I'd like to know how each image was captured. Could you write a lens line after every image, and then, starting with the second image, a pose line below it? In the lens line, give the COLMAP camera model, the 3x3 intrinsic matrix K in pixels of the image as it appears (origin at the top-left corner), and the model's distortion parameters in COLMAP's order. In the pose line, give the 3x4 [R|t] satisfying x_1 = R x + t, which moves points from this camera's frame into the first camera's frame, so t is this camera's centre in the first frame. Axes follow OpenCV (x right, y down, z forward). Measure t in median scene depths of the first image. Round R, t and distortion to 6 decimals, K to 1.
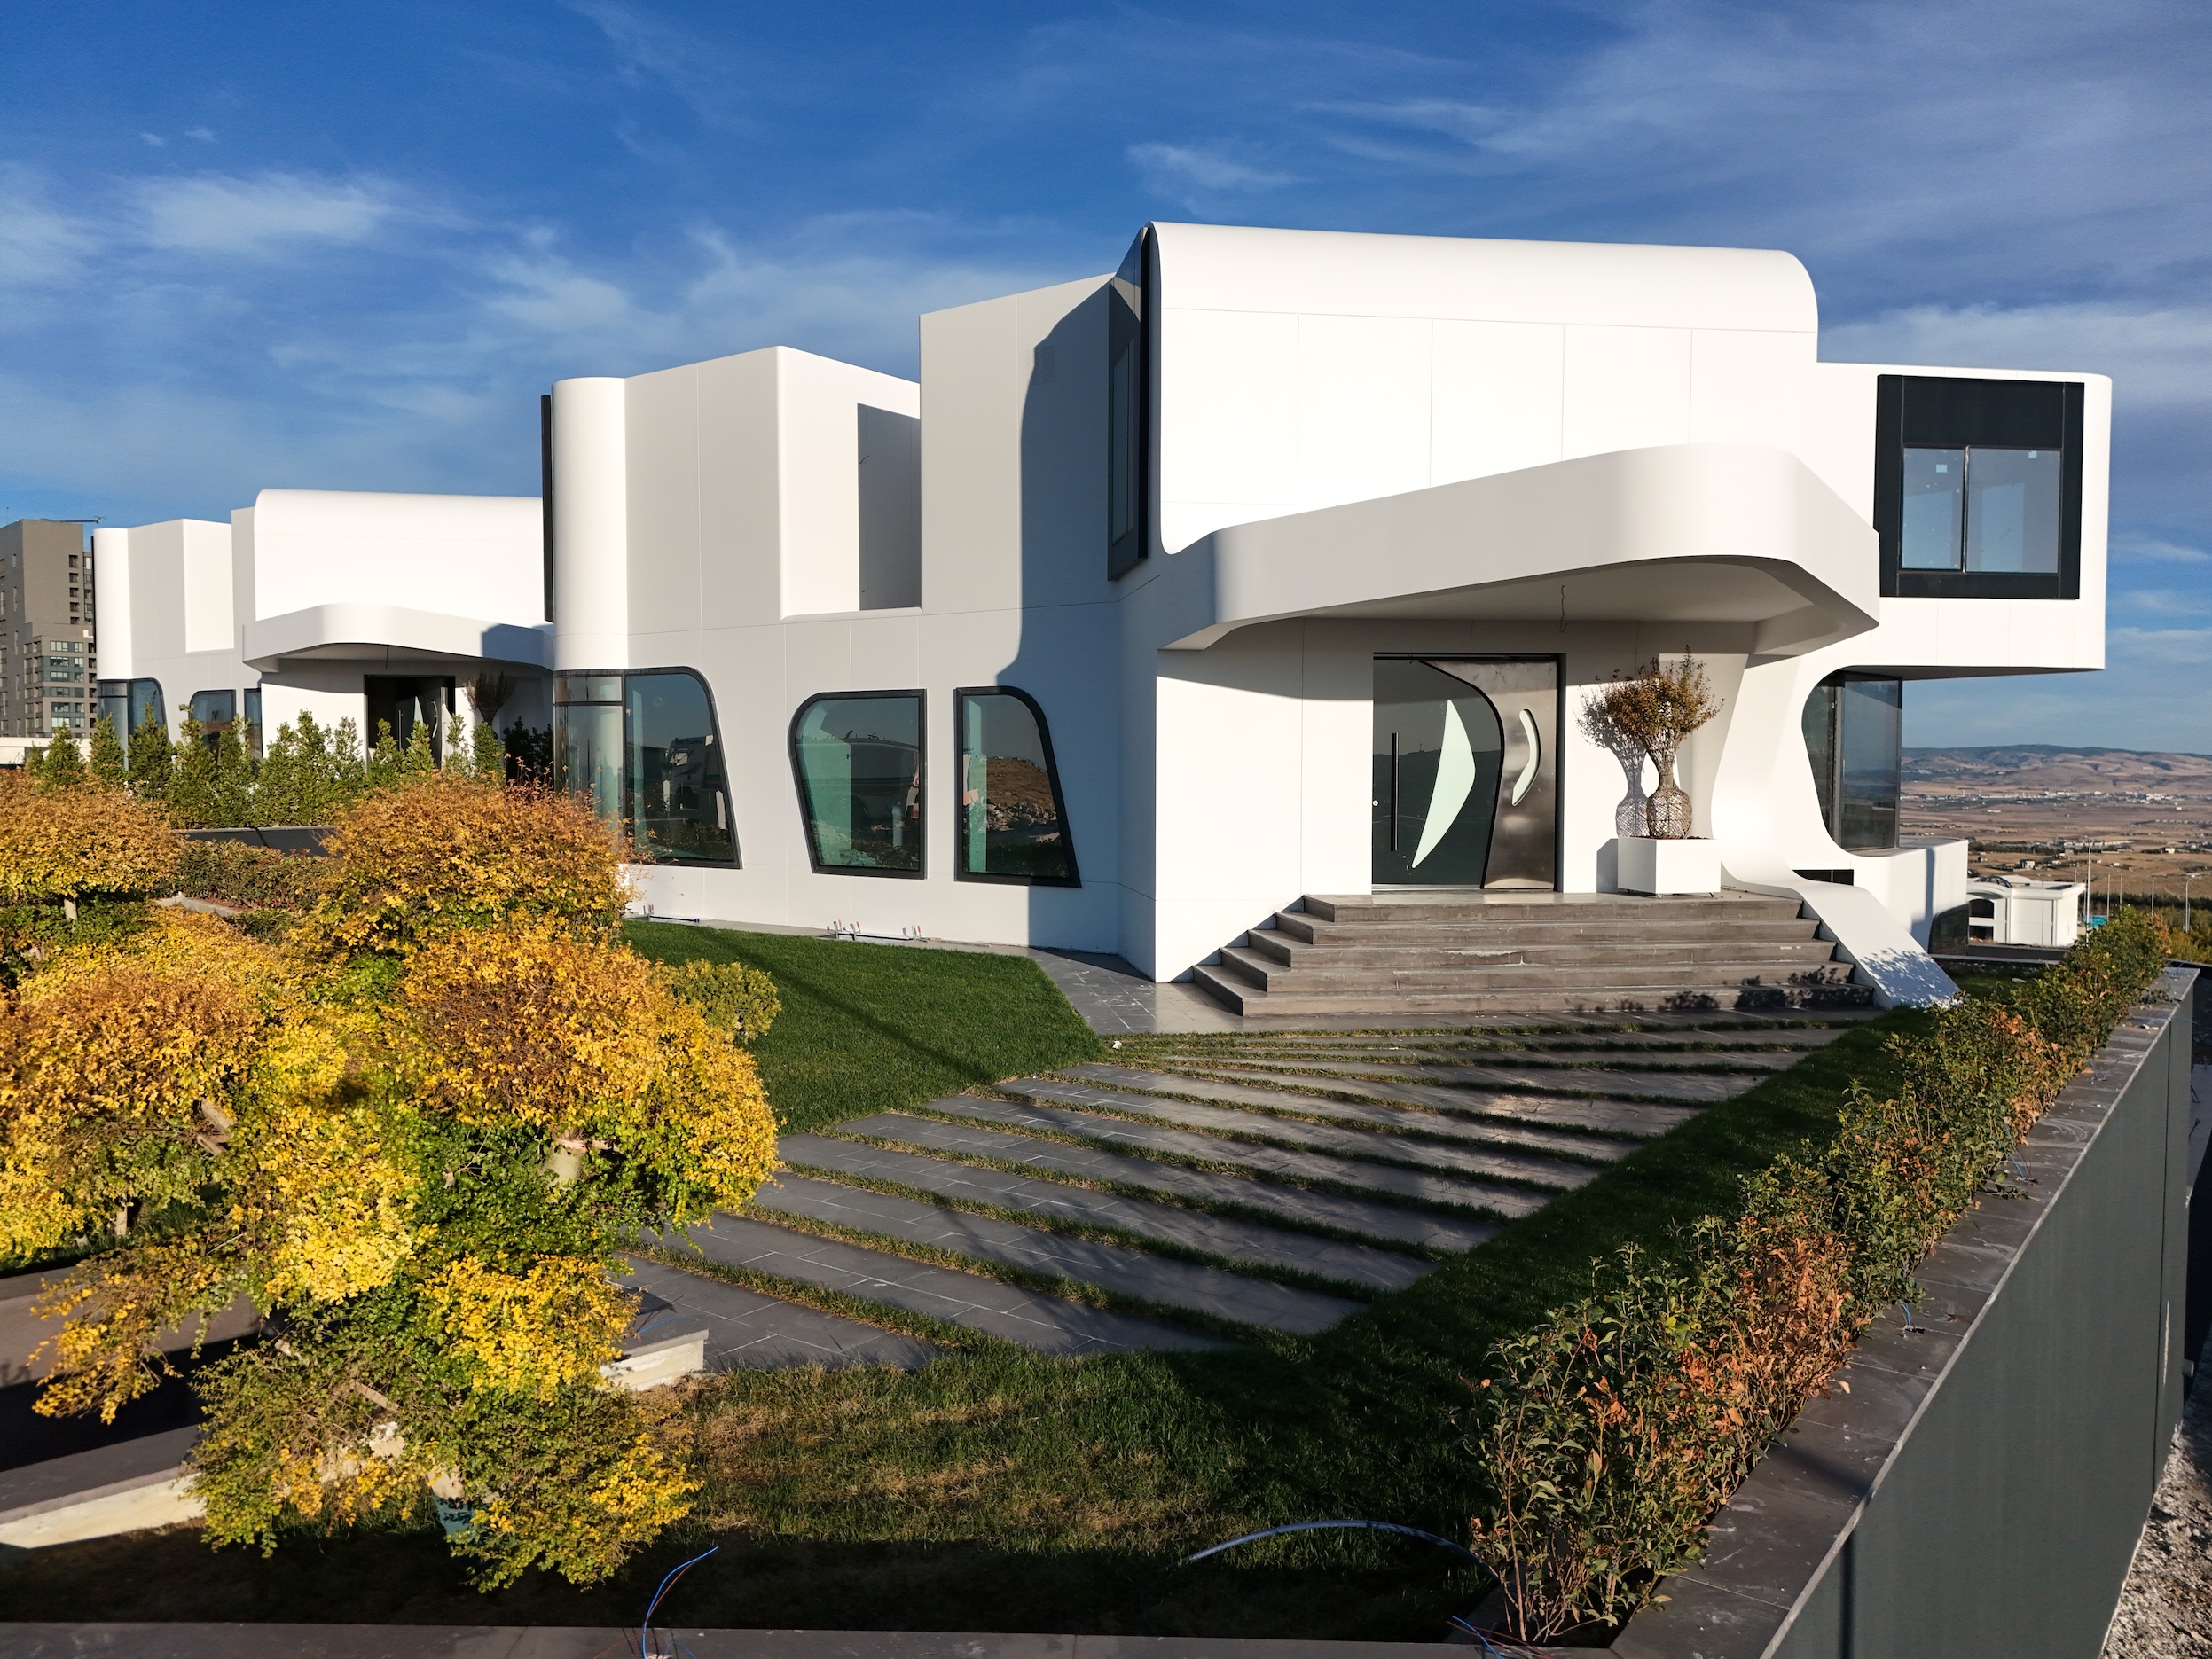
lens RADIAL K [[1632.2, 0, 1102.4], [0, 1632.2, 833.4], [0, 0, 1]] dist [0.069484, -0.054098]
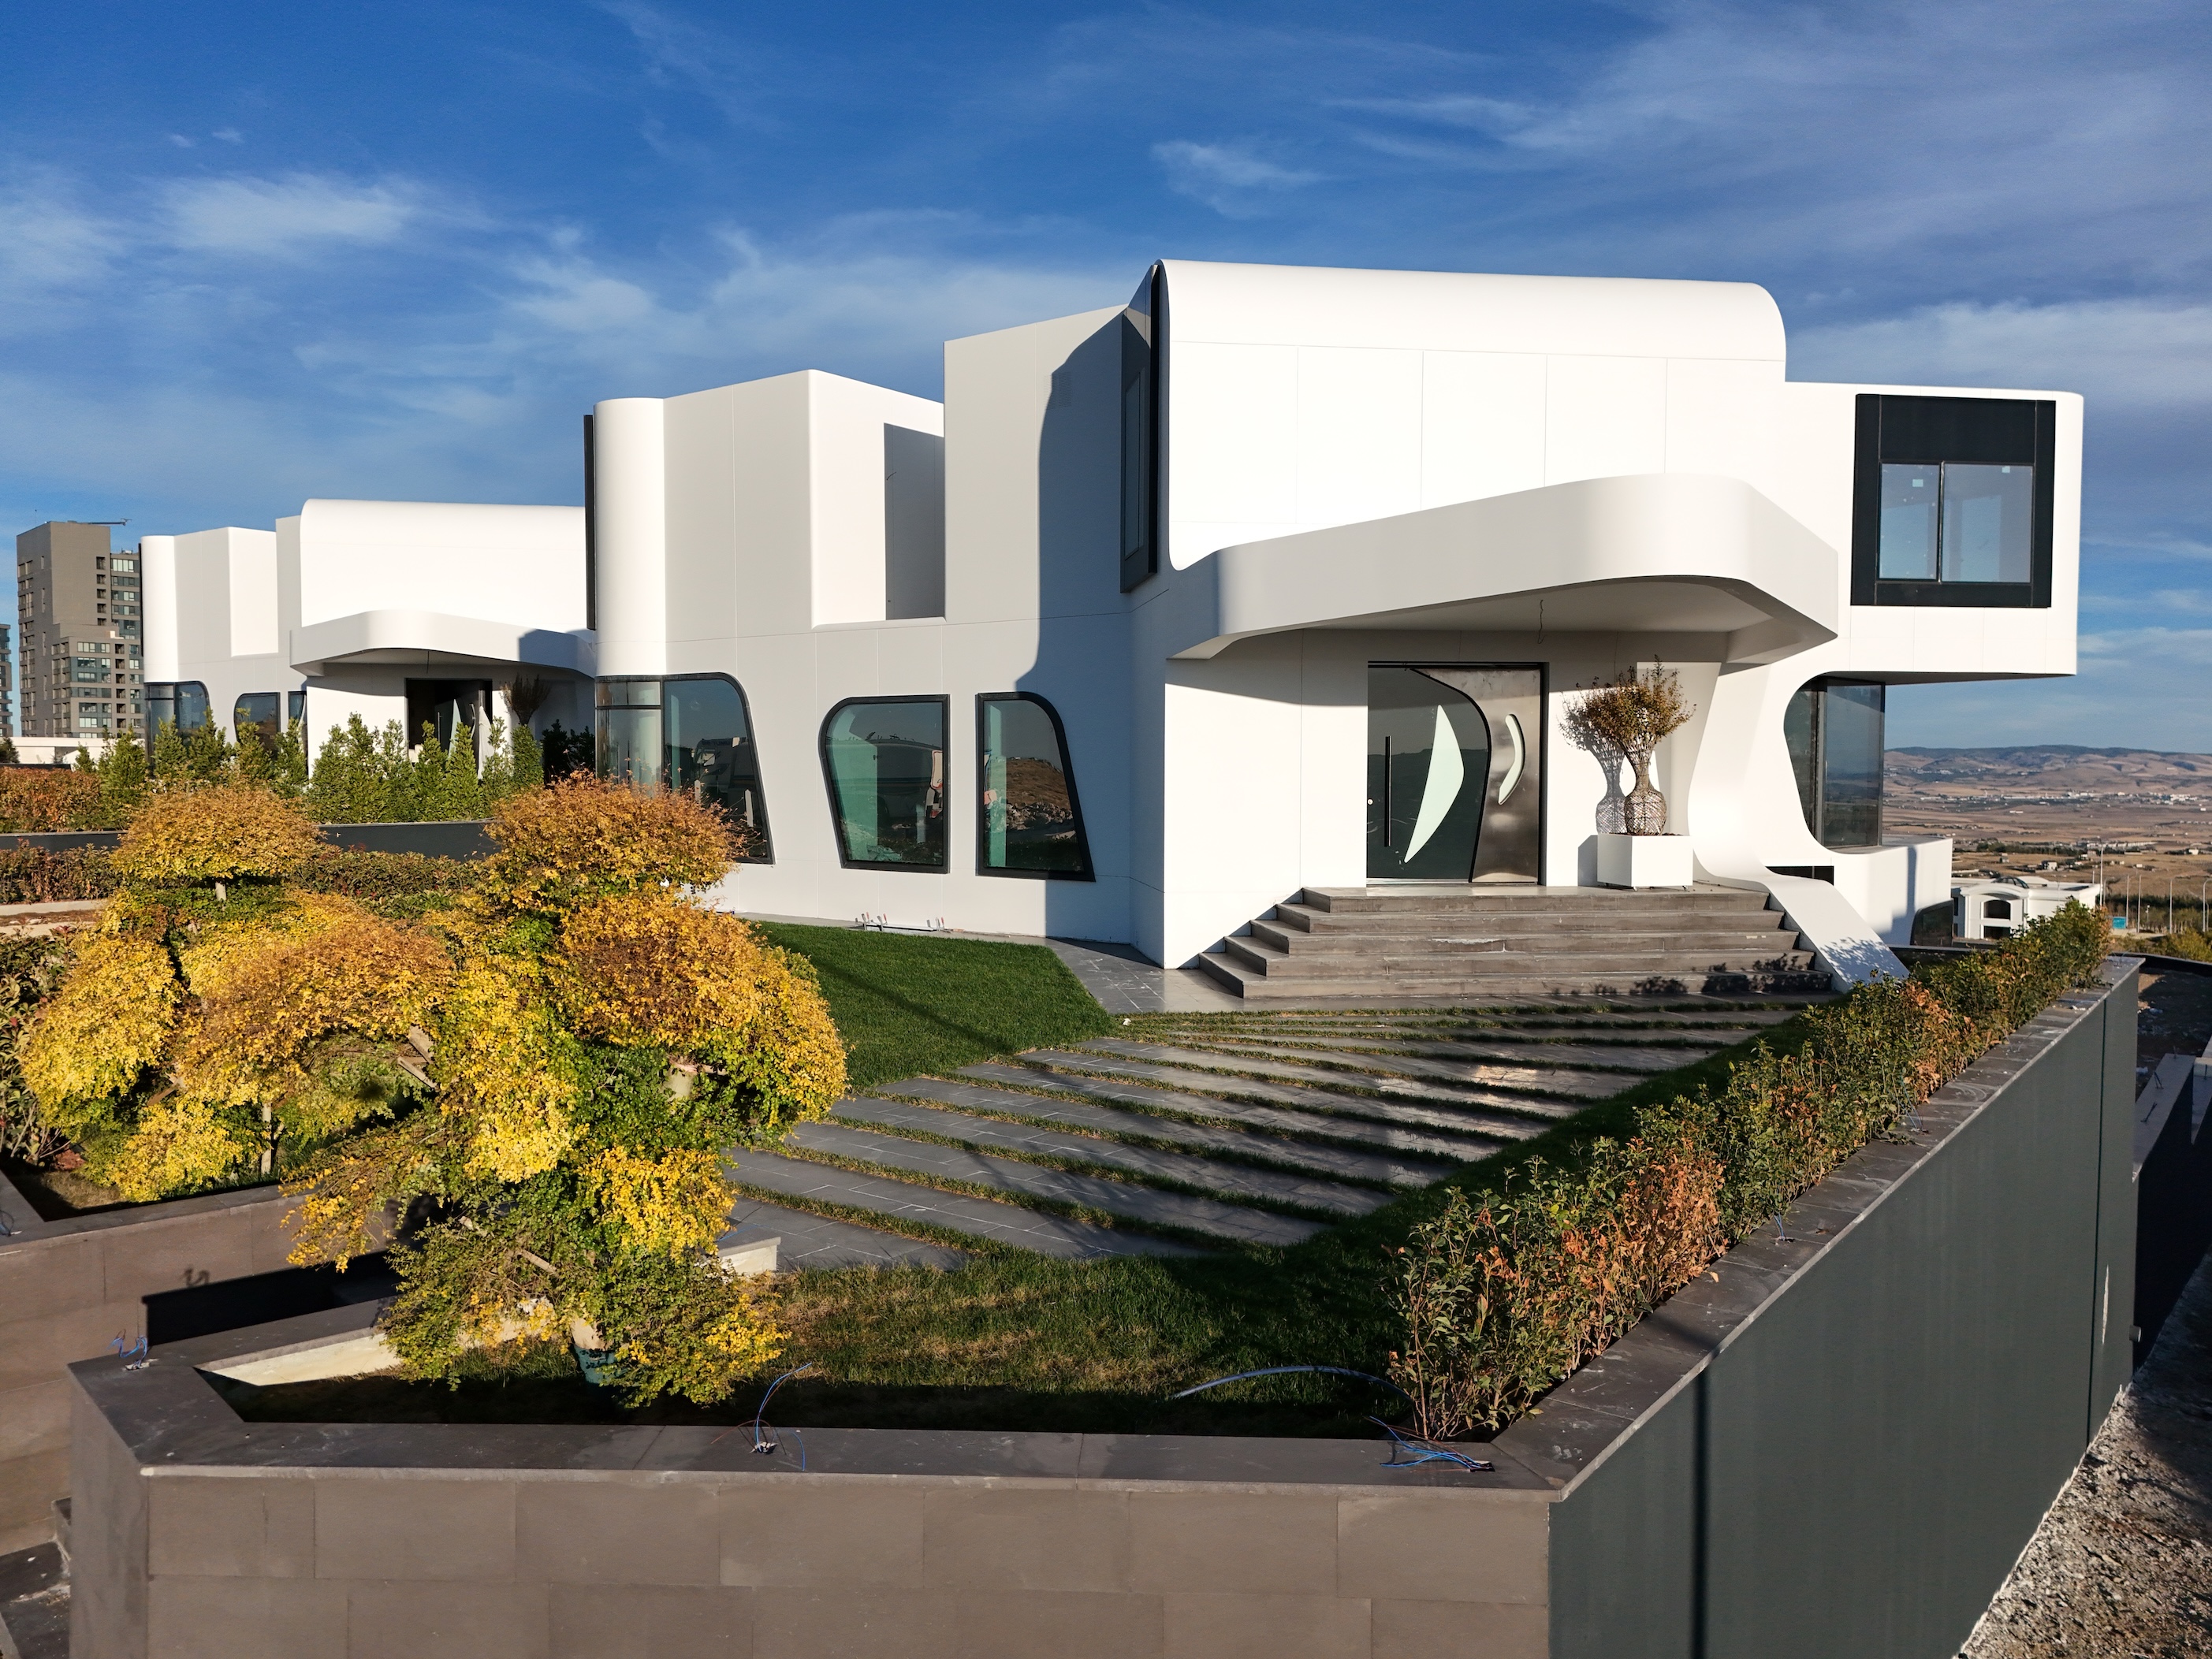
lens RADIAL K [[1632.3, 0, 1102.5], [0, 1632.3, 835.1], [0, 0, 1]] dist [0.069484, -0.054098]
pose [[0.999948, 0.001038, -0.010184, 0.002904], [-0.001028, 0.999999, 0.000987, 0.002479], [0.010185, -0.000977, 0.999948, -0.074680]]
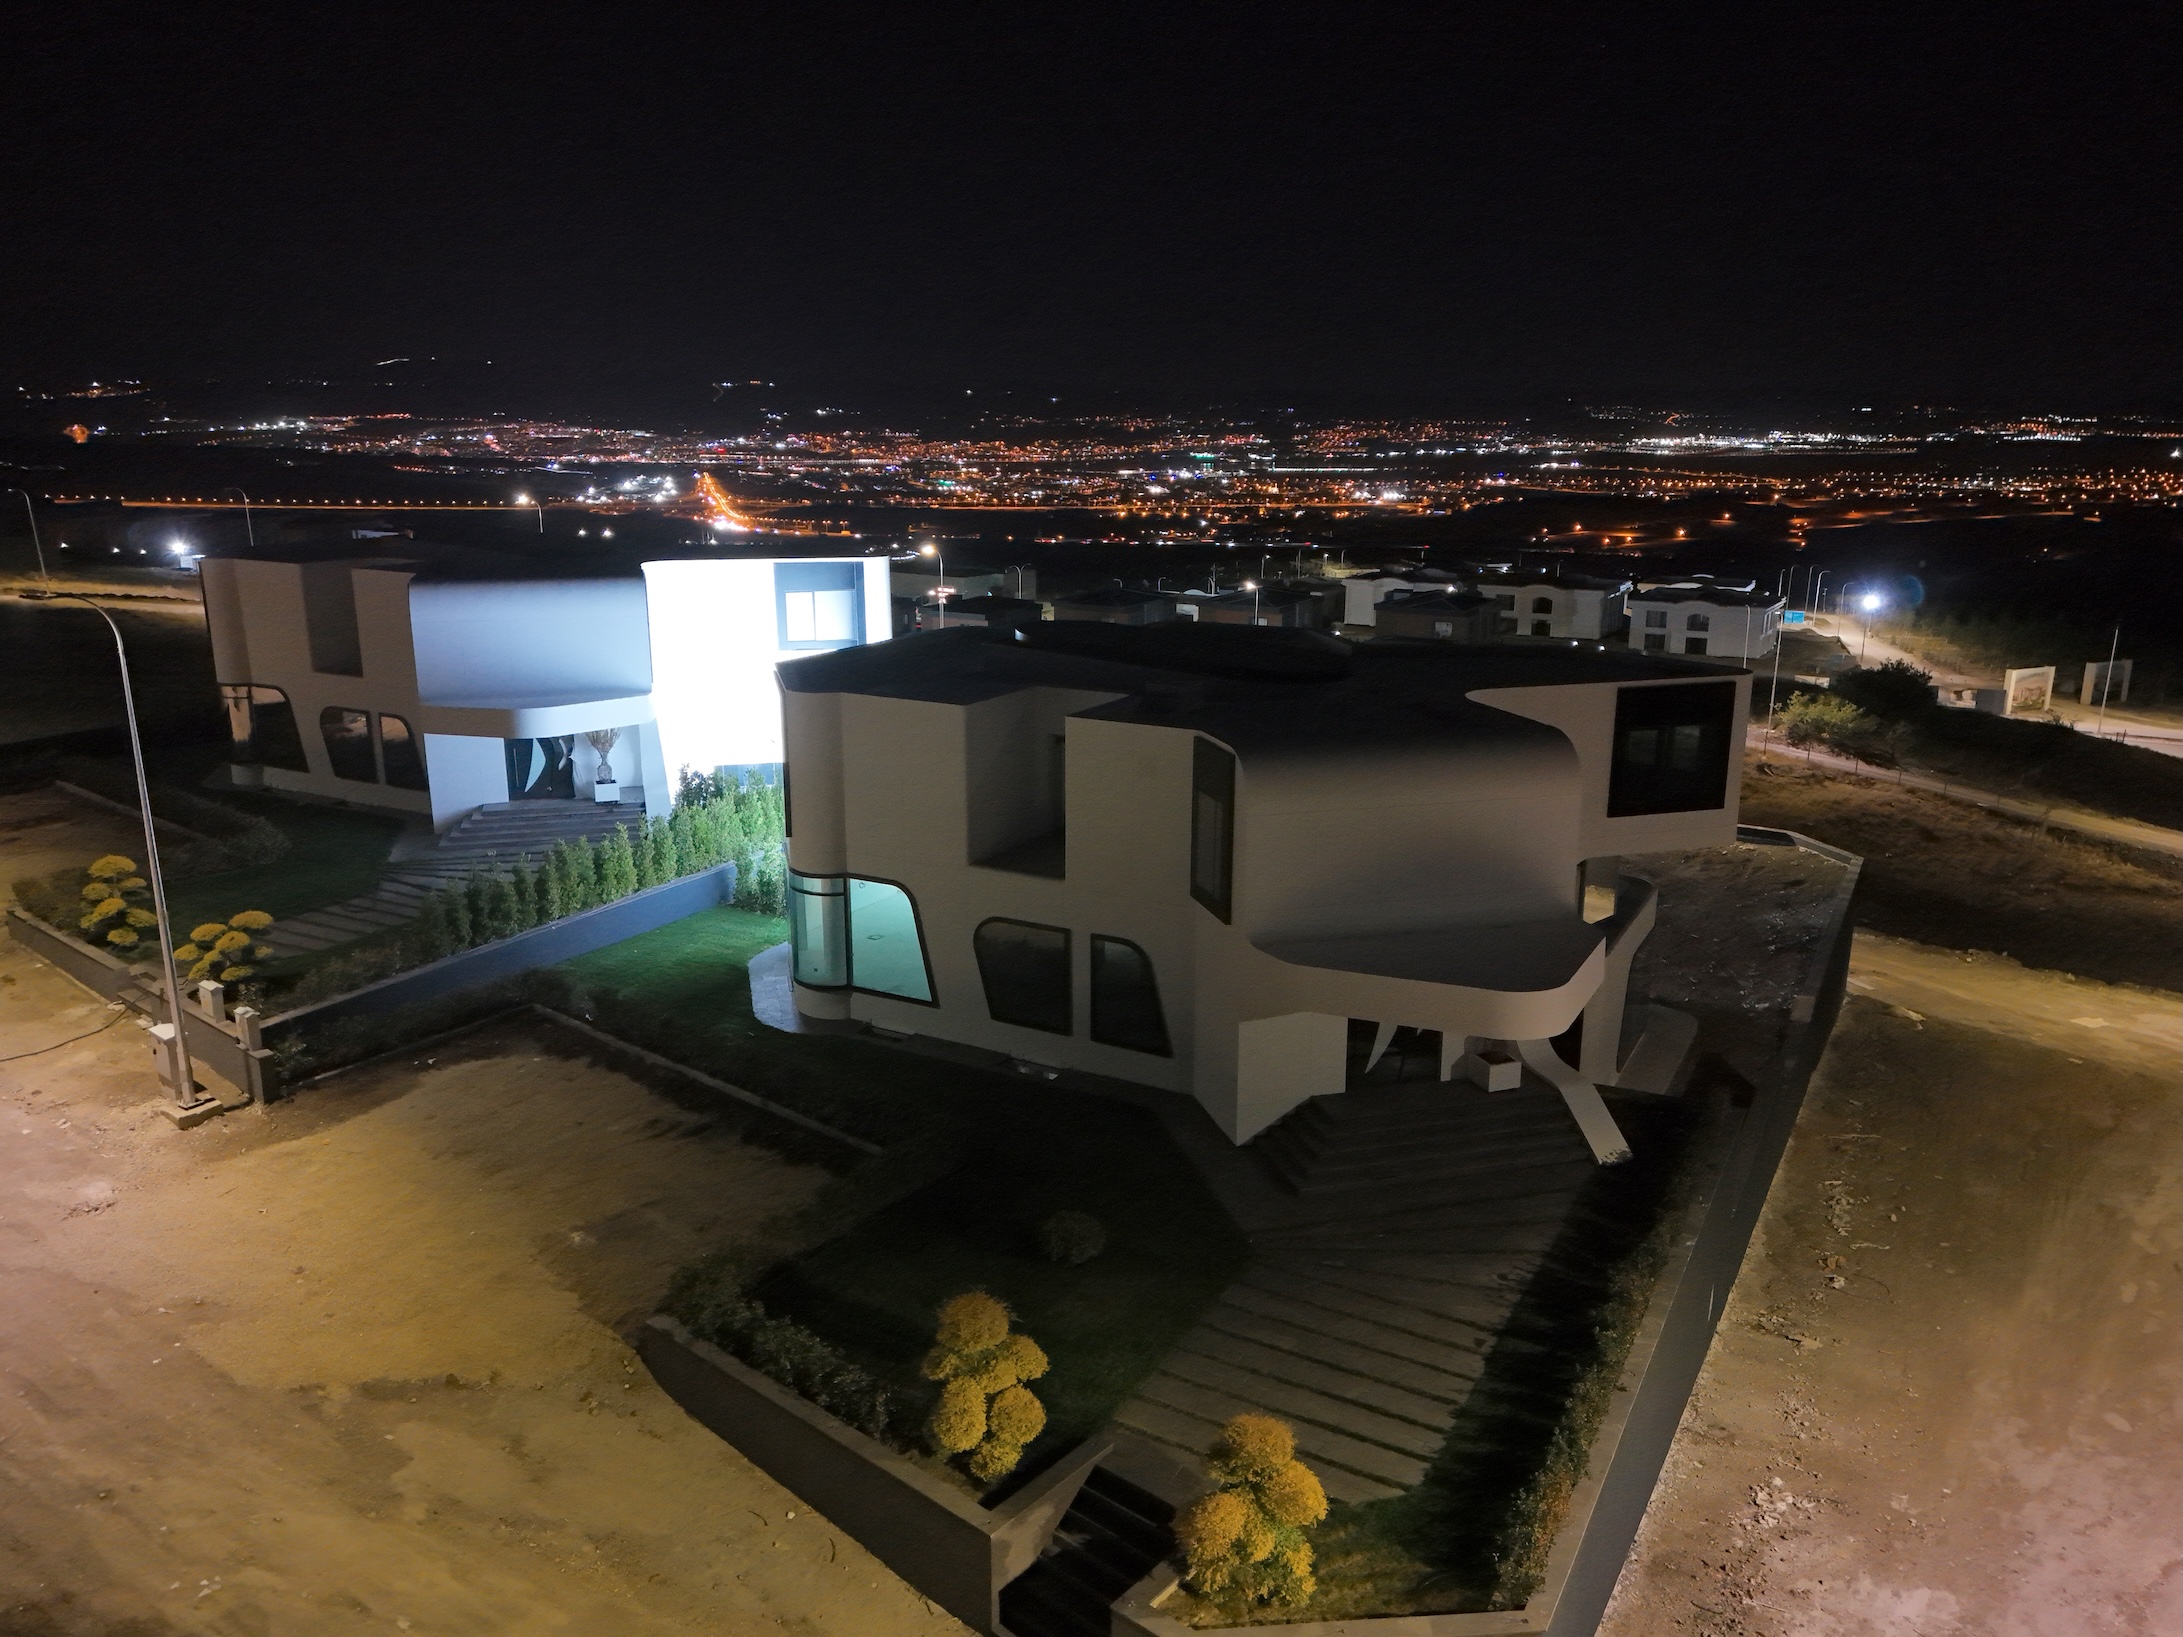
lens RADIAL K [[1611.1, 0, 1090.2], [0, 1611.1, 823.5], [0, 0, 1]] dist [0.069484, -0.054098]
pose [[0.991752, -0.031090, 0.124344, -0.370683], [0.004437, 0.977881, 0.209117, -0.693982], [-0.128095, -0.206840, 0.969953, -0.756072]]
